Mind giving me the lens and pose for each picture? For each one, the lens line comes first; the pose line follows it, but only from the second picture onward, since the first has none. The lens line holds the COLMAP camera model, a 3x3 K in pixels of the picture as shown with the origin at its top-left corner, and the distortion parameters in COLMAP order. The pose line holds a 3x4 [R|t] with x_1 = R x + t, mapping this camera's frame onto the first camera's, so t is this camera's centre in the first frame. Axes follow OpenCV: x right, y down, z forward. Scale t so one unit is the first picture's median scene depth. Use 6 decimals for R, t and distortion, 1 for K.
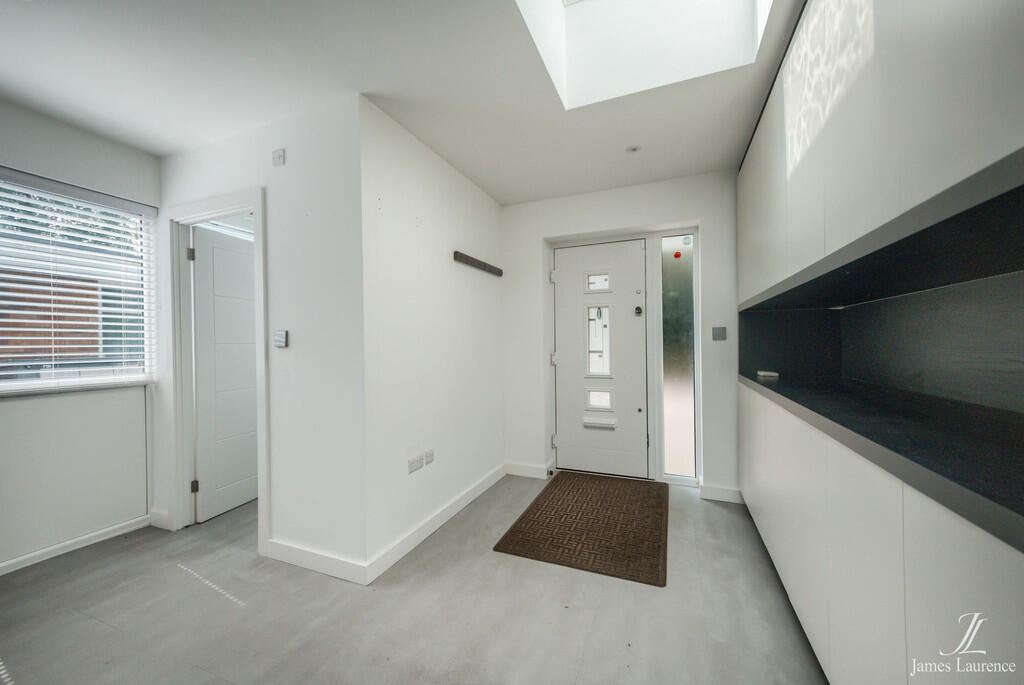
lens RADIAL K [[406.5, 0, 512.0], [0, 406.5, 342.5], [0, 0, 1]] dist [0.022778, 0.000070]
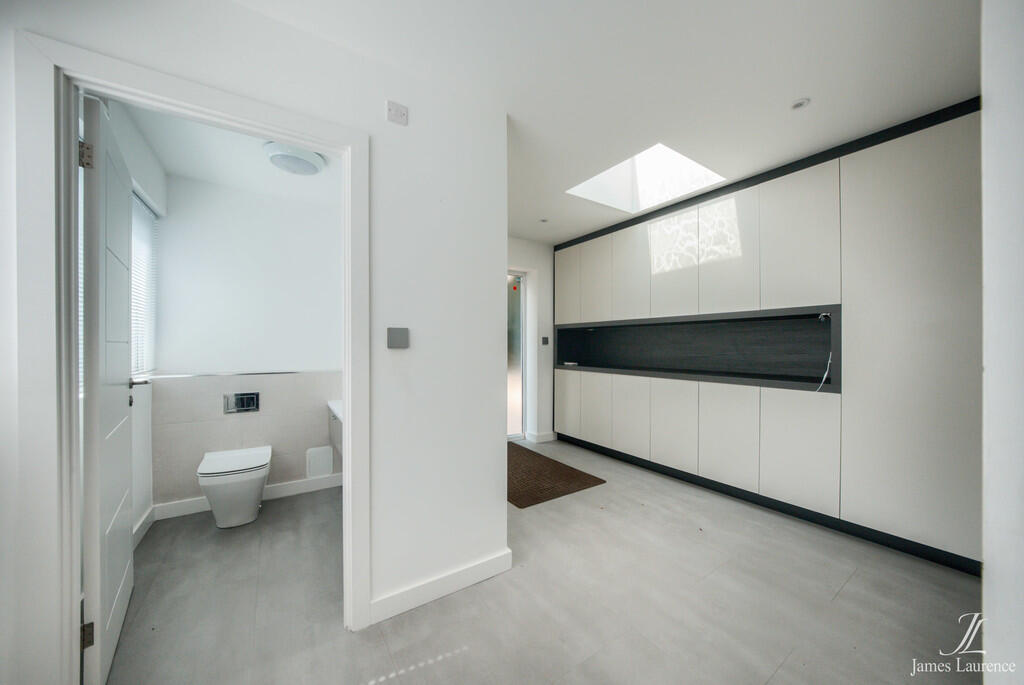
lens RADIAL K [[356.5, 0, 505.3], [0, 356.5, 341.2], [0, 0, 1]] dist [-0.000664, 0.000024]
pose [[0.552294, 0.019142, 0.833429, -1.012764], [-0.012302, 0.999815, -0.014811, 0.004212], [-0.833558, -0.002072, 0.552427, 0.432722]]
